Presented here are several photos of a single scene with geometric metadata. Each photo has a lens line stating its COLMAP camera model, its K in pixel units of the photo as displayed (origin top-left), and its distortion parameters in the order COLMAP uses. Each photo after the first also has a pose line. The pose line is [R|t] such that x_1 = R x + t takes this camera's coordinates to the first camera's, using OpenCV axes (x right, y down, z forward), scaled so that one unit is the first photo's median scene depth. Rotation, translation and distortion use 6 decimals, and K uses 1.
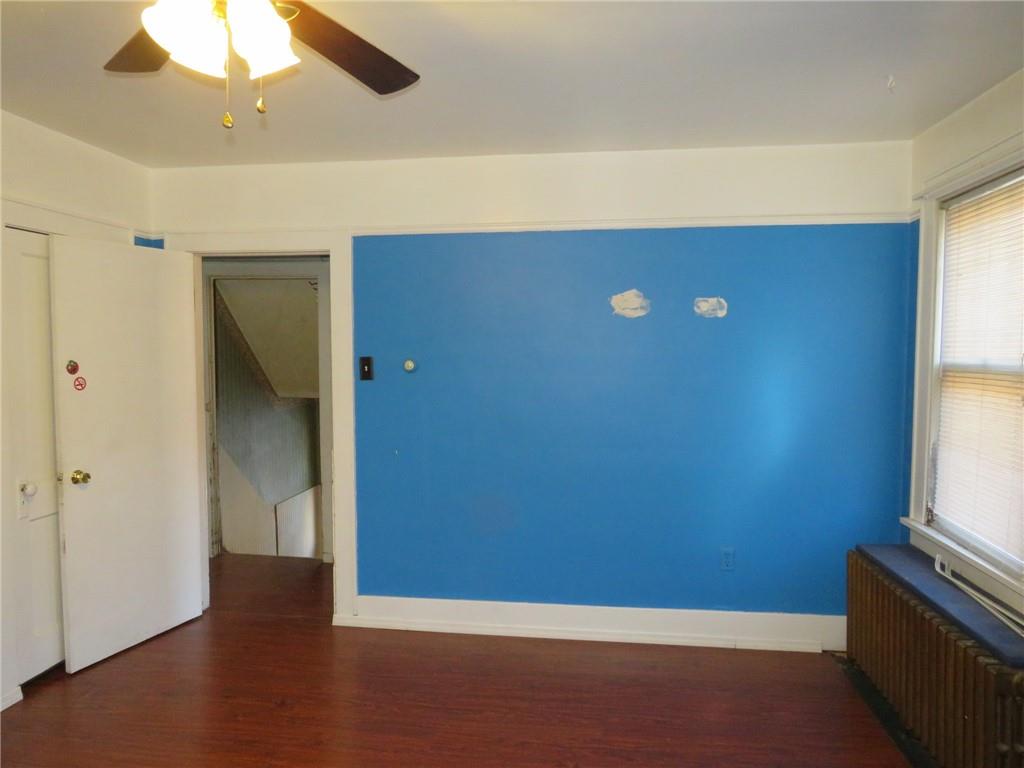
lens RADIAL K [[724.2, 0, 512.0], [0, 724.2, 384.0], [0, 0, 1]] dist [-0.028455, 0.000500]
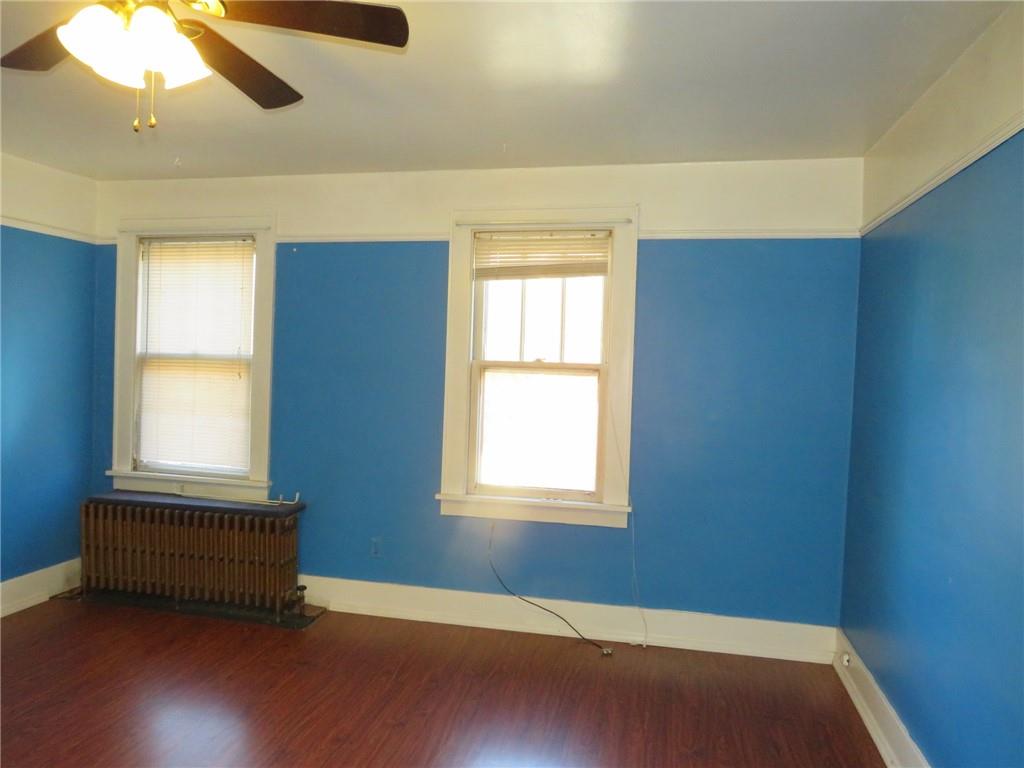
lens RADIAL K [[724.2, 0, 512.0], [0, 724.2, 384.0], [0, 0, 1]] dist [-0.028455, 0.000500]
pose [[0.074613, -0.025326, 0.996891, -0.741332], [0.017532, 0.999556, 0.024082, 0.011181], [-0.997058, 0.015681, 0.075024, 0.177220]]
